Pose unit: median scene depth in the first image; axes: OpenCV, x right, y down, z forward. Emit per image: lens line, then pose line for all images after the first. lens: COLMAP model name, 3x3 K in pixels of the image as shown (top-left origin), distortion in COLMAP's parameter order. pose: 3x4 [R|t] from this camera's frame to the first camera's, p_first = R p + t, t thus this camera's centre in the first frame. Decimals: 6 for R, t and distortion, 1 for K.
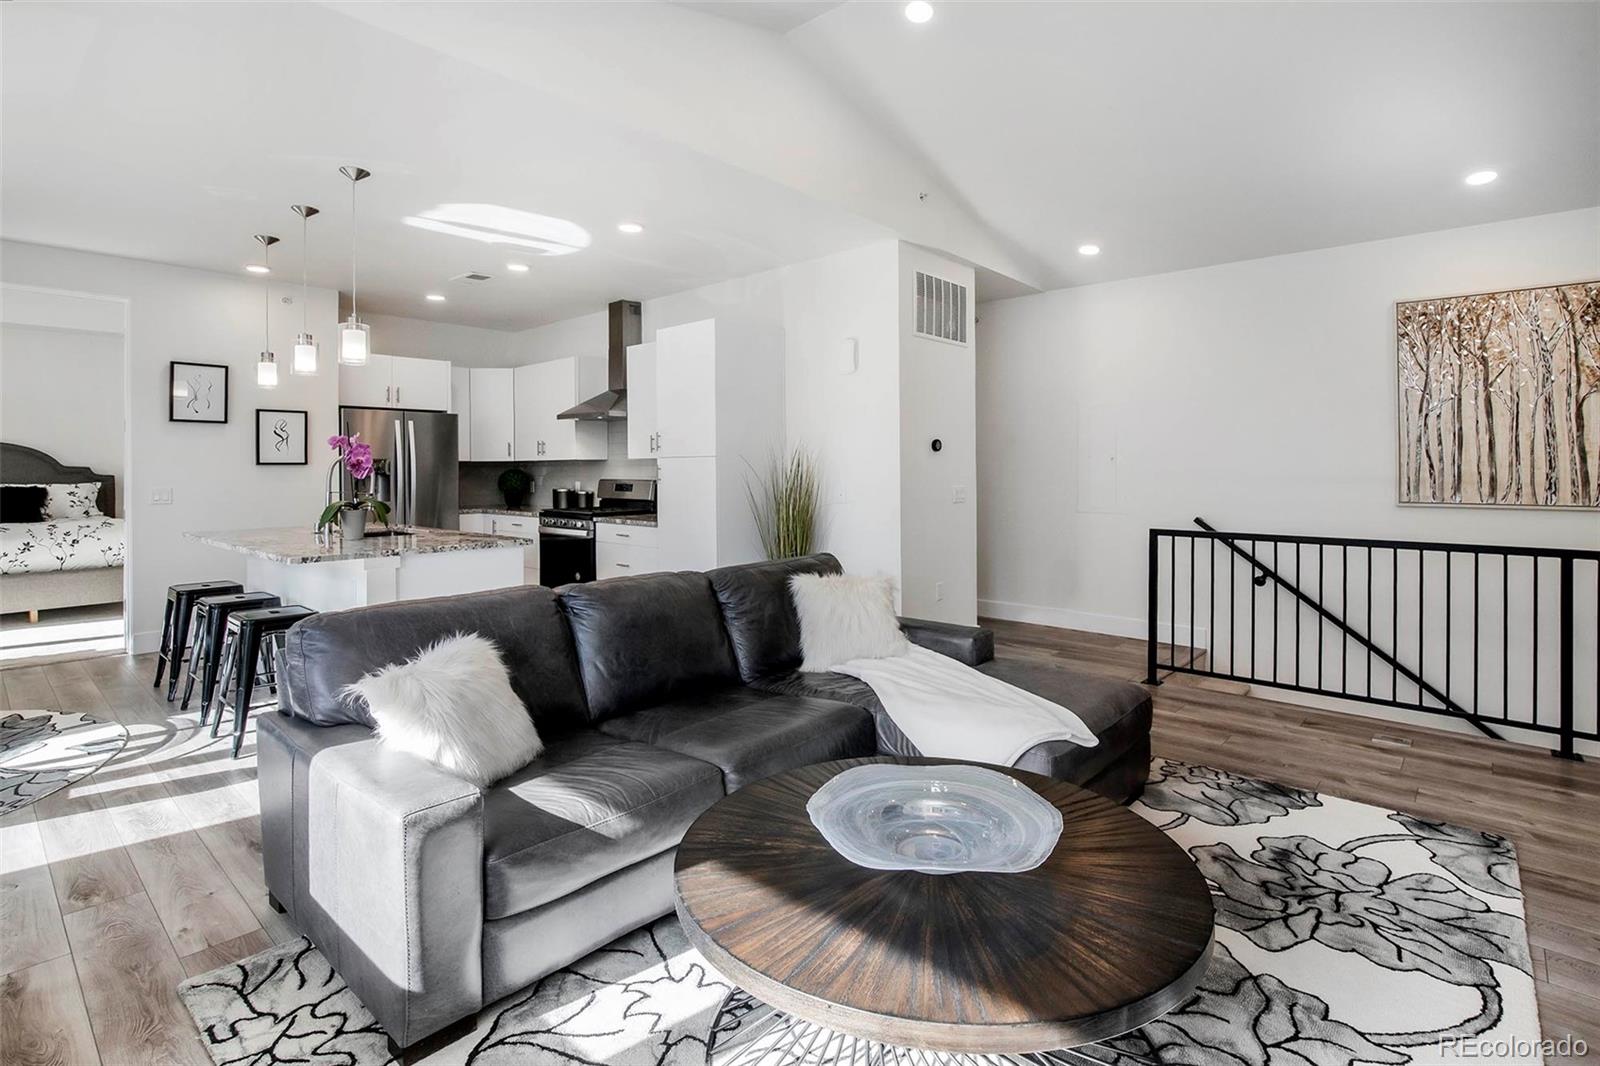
lens RADIAL K [[836.7, 0, 837.0], [0, 836.7, 479.9], [0, 0, 1]] dist [-0.004890, 0.001134]
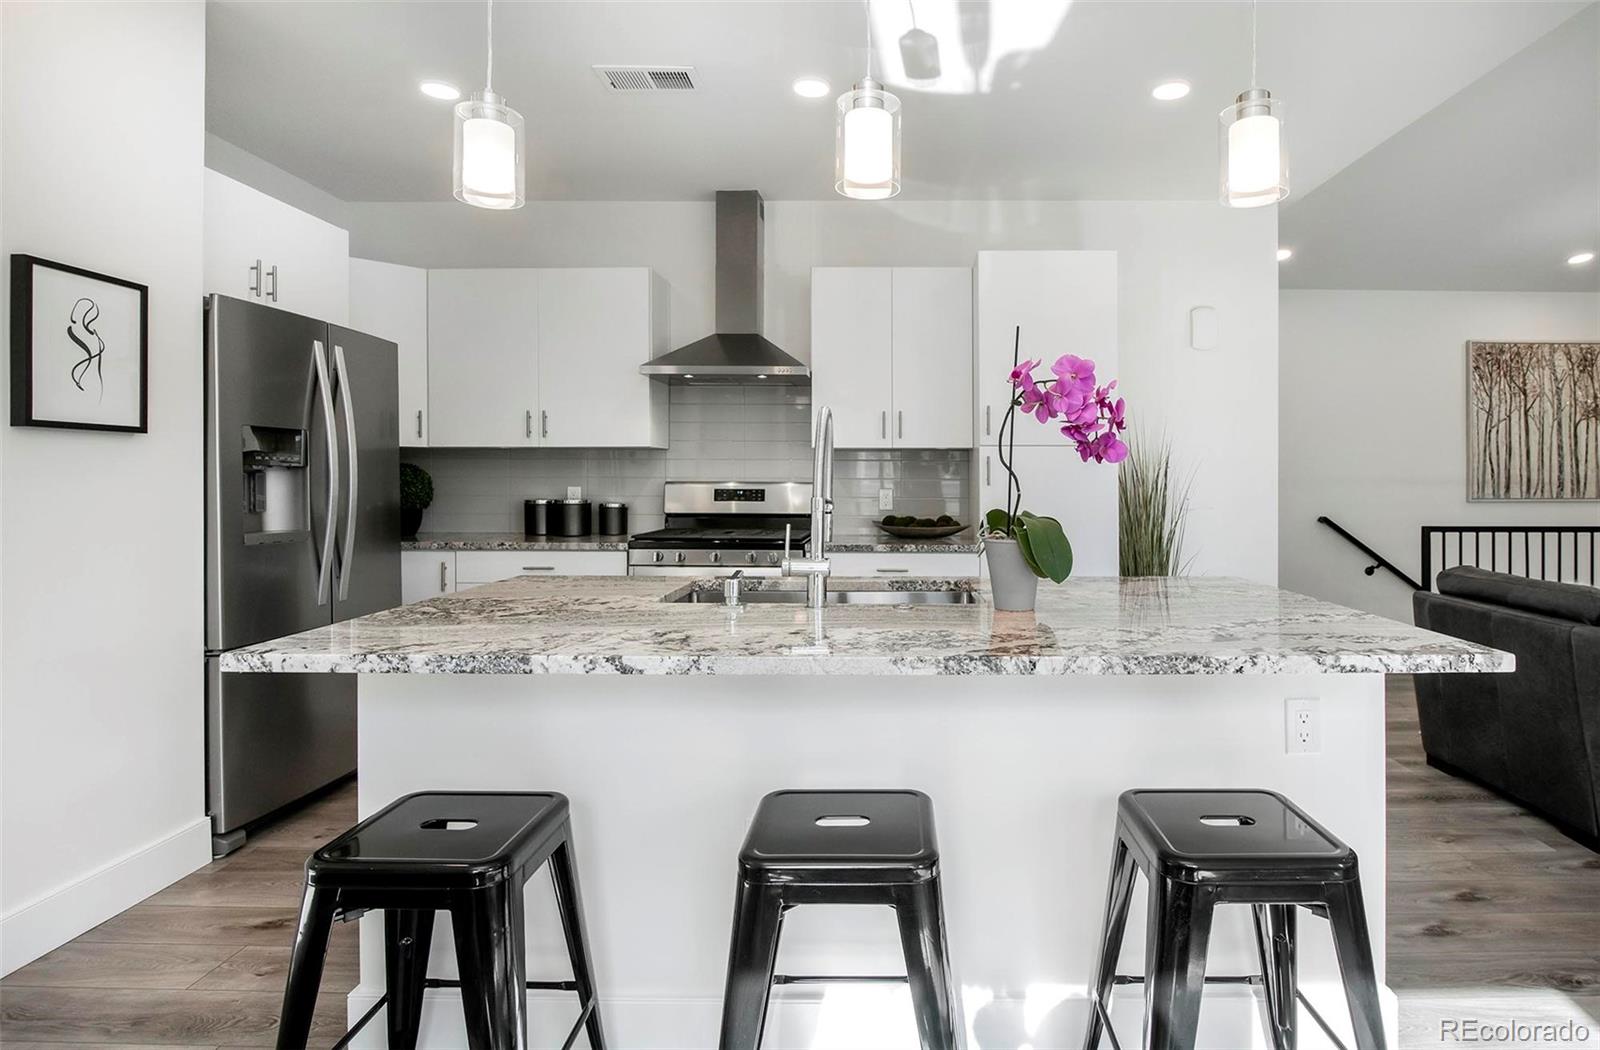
lens RADIAL K [[839.4, 0, 836.3], [0, 839.4, 470.9], [0, 0, 1]] dist [-0.006283, -0.001420]
pose [[0.731877, 0.009470, 0.681371, -0.650194], [0.003693, 0.999834, -0.017862, 0.002995], [-0.681426, 0.015589, 0.731721, 0.520496]]
